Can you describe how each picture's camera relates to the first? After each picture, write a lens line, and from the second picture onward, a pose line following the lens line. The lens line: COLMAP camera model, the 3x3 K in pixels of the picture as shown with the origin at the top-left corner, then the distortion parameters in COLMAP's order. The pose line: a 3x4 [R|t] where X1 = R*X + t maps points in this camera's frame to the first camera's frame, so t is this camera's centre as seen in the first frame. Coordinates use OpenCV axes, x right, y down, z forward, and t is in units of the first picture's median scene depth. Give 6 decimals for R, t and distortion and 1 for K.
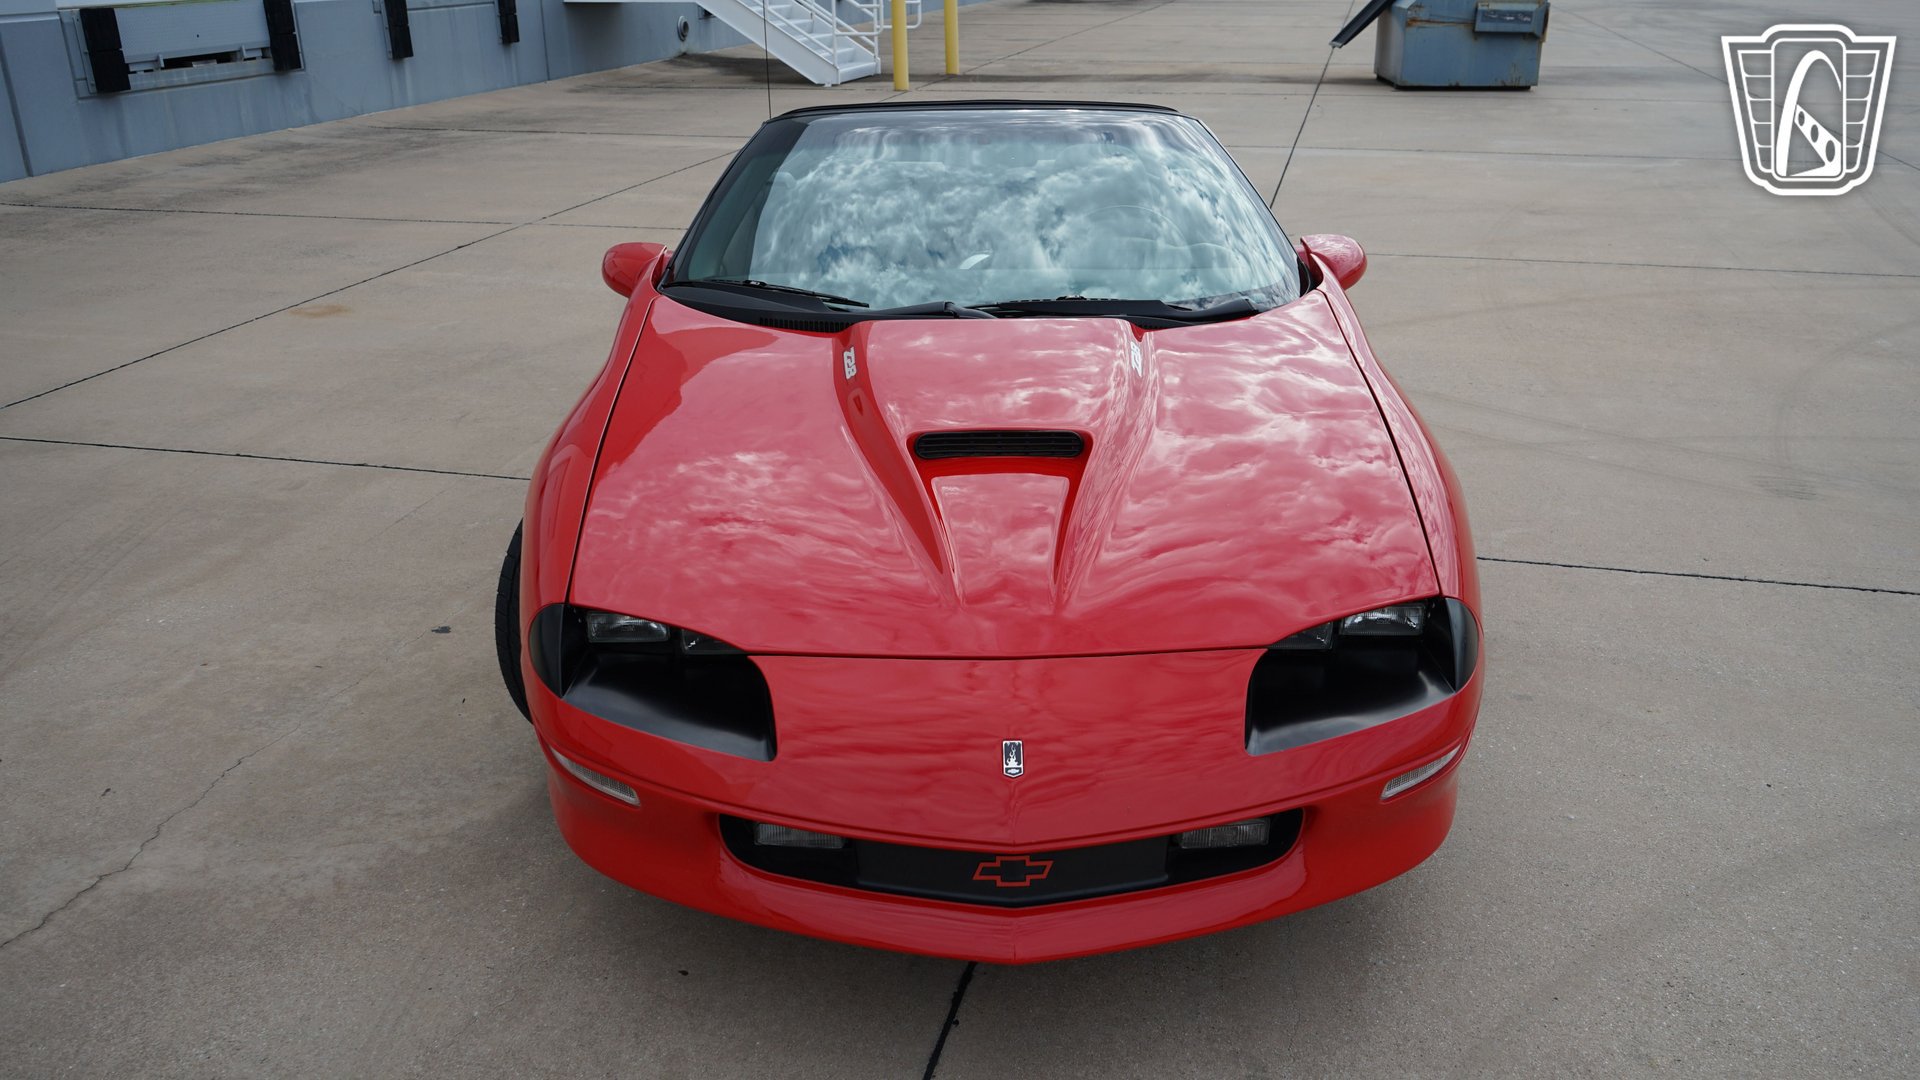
lens RADIAL K [[1529.3, 0, 964.4], [0, 1529.3, 541.4], [0, 0, 1]] dist [-0.013768, 0.015405]
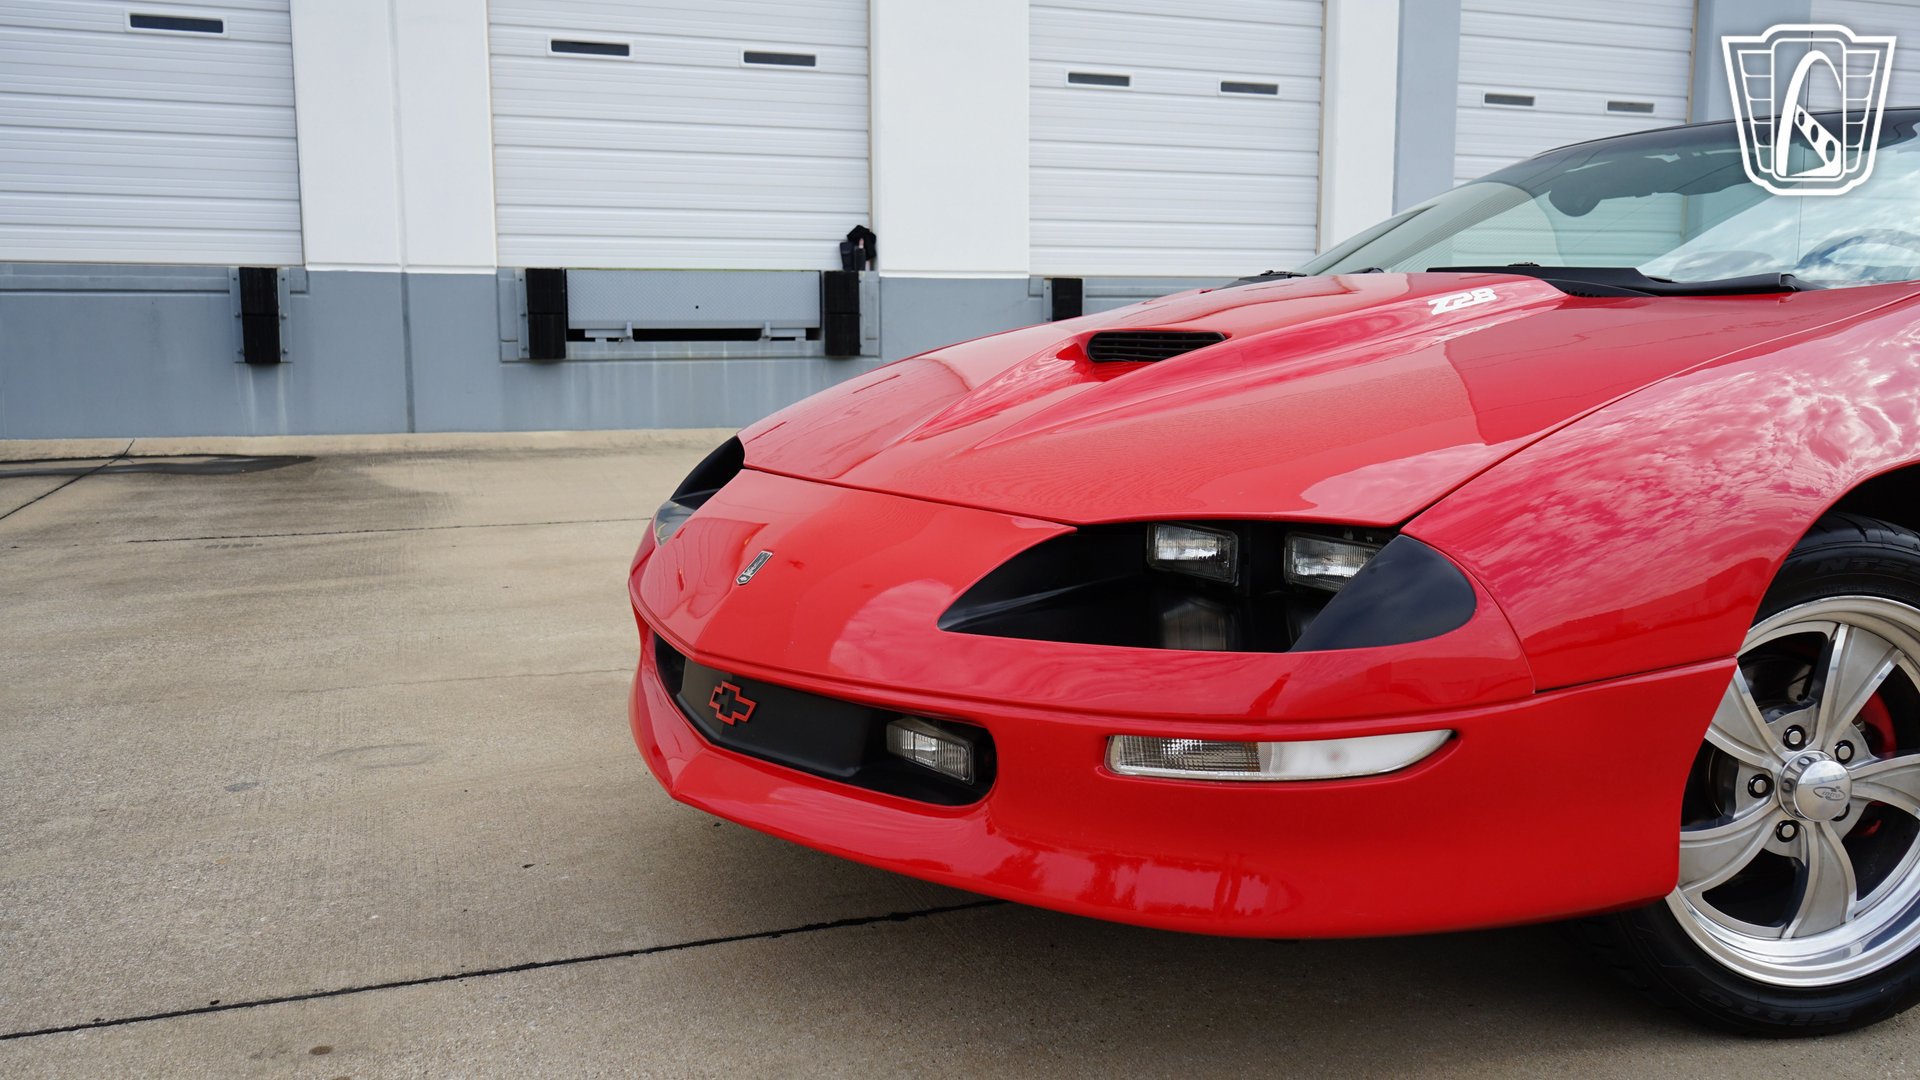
lens RADIAL K [[1529.3, 0, 964.4], [0, 1529.3, 541.4], [0, 0, 1]] dist [-0.013768, 0.015405]
pose [[0.568069, 0.129637, -0.812707, 0.151913], [-0.308901, 0.948901, -0.064556, 0.028192], [0.762809, 0.287718, 0.579086, 0.113506]]
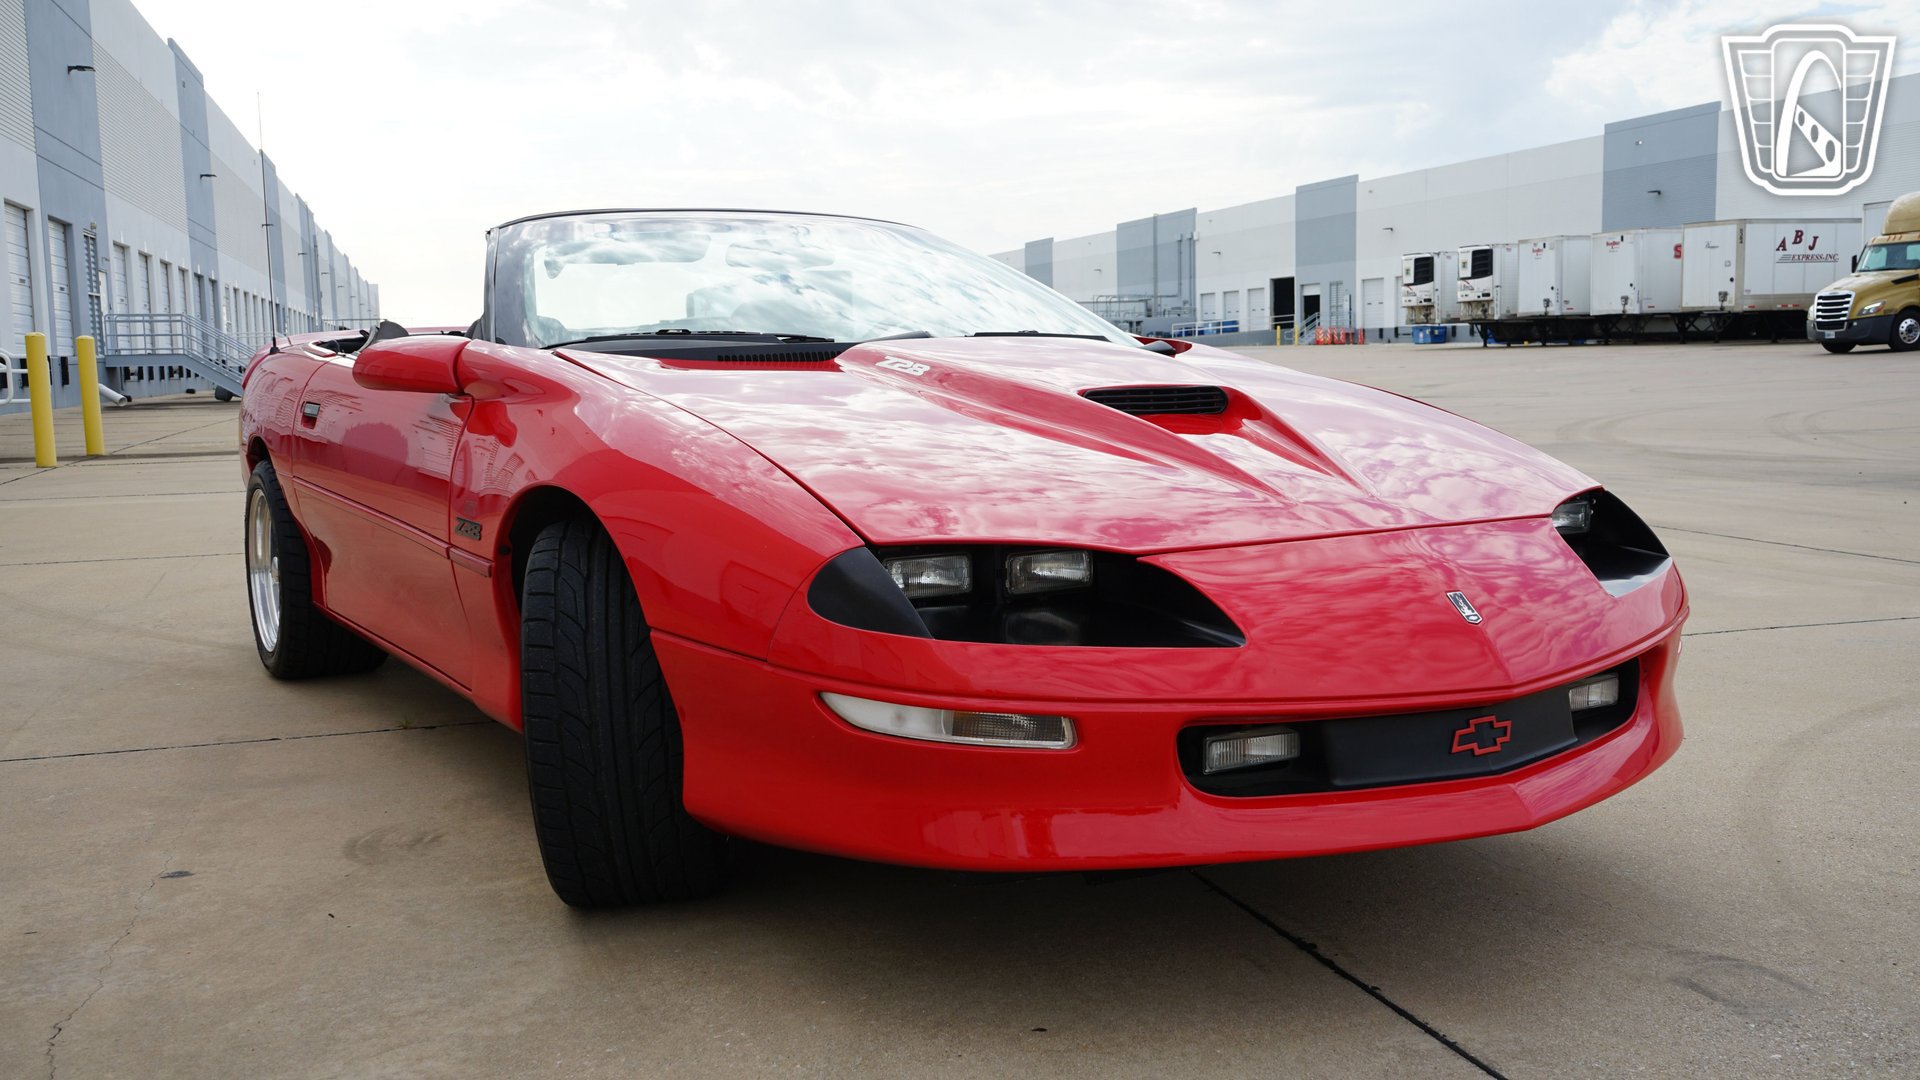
lens RADIAL K [[1699.7, 0, 967.9], [0, 1699.7, 544.9], [0, 0, 1]] dist [-0.001472, 0.013356]
pose [[0.852186, -0.062341, 0.519511, -0.143903], [0.200832, 0.955799, -0.214742, 0.050943], [-0.483161, 0.287335, 0.827039, 0.055769]]
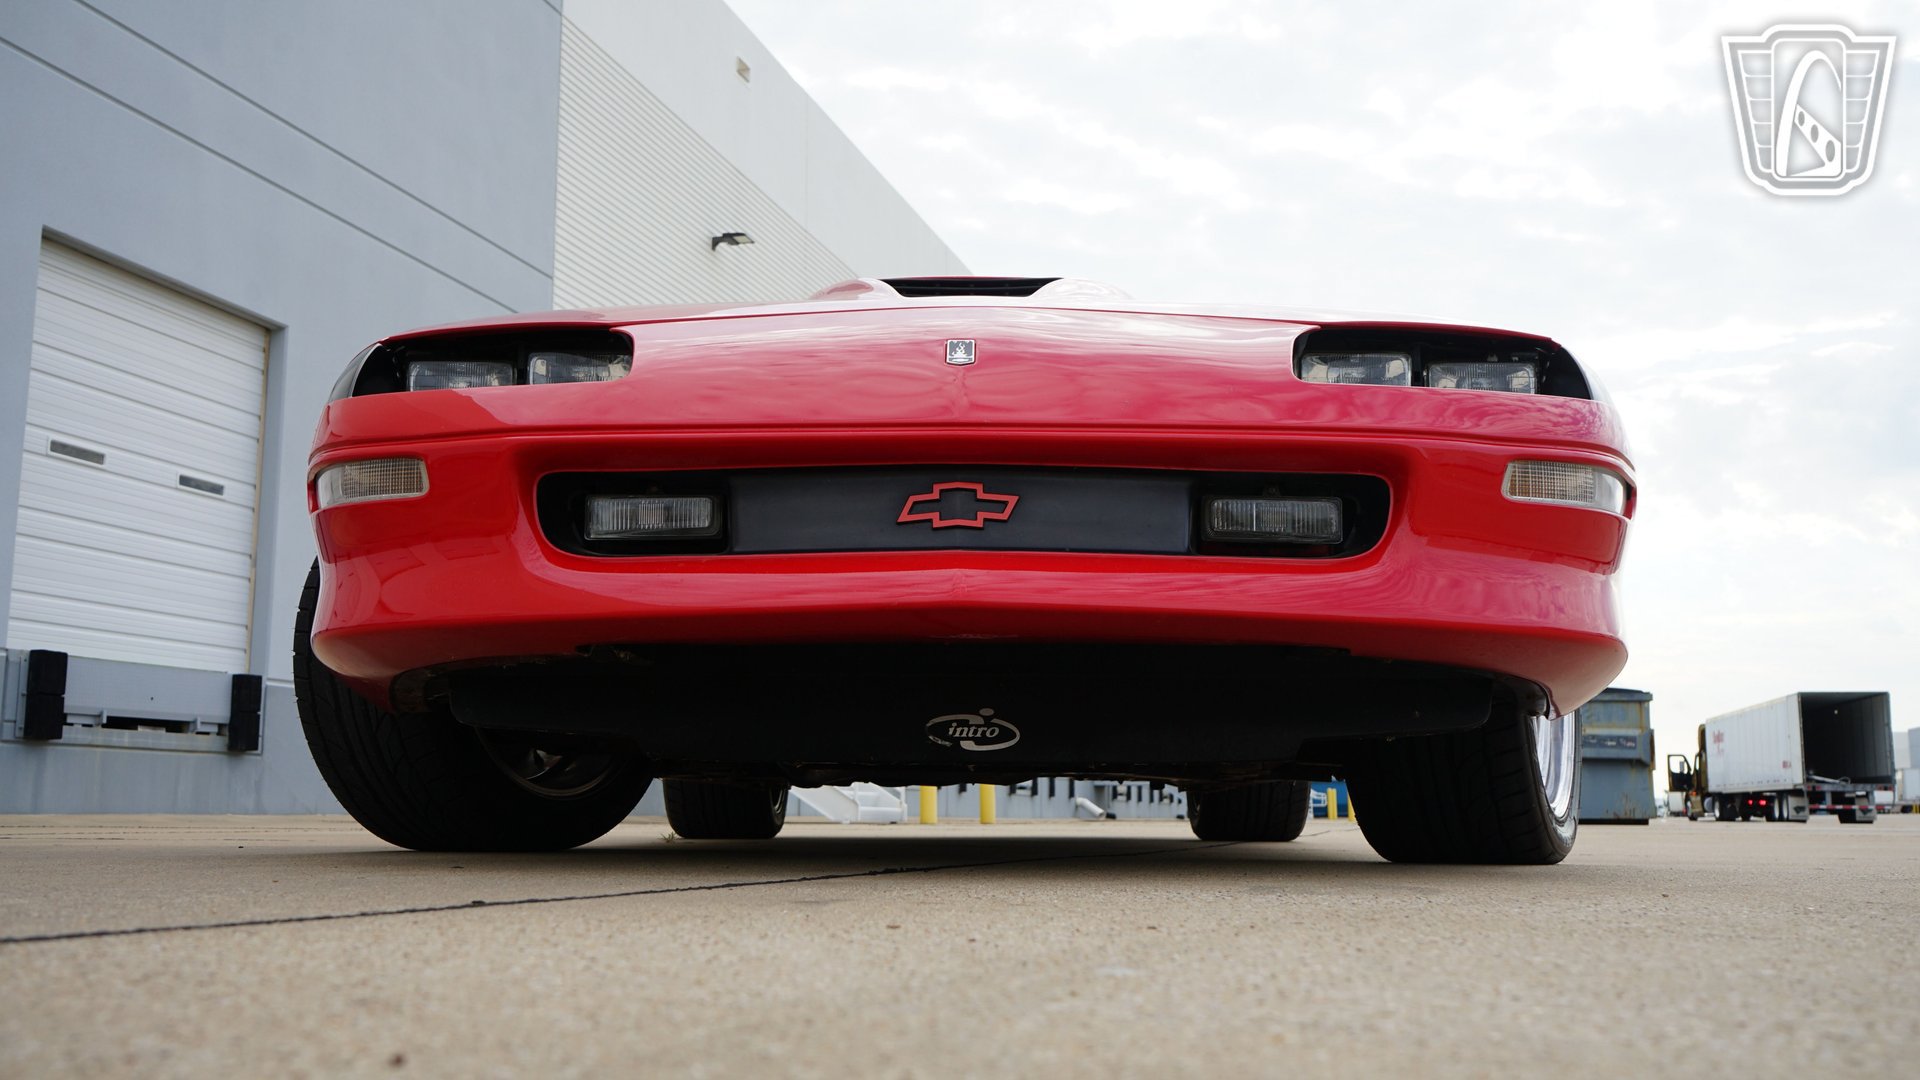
lens RADIAL K [[1759.3, 0, 966.6], [0, 1759.3, 546.7], [0, 0, 1]] dist [-0.003732, 0.015117]
pose [[0.999553, 0.011014, -0.027778, 0.011096], [-0.023564, 0.862172, -0.506068, 0.120645], [0.018375, 0.506497, 0.862046, 0.066955]]
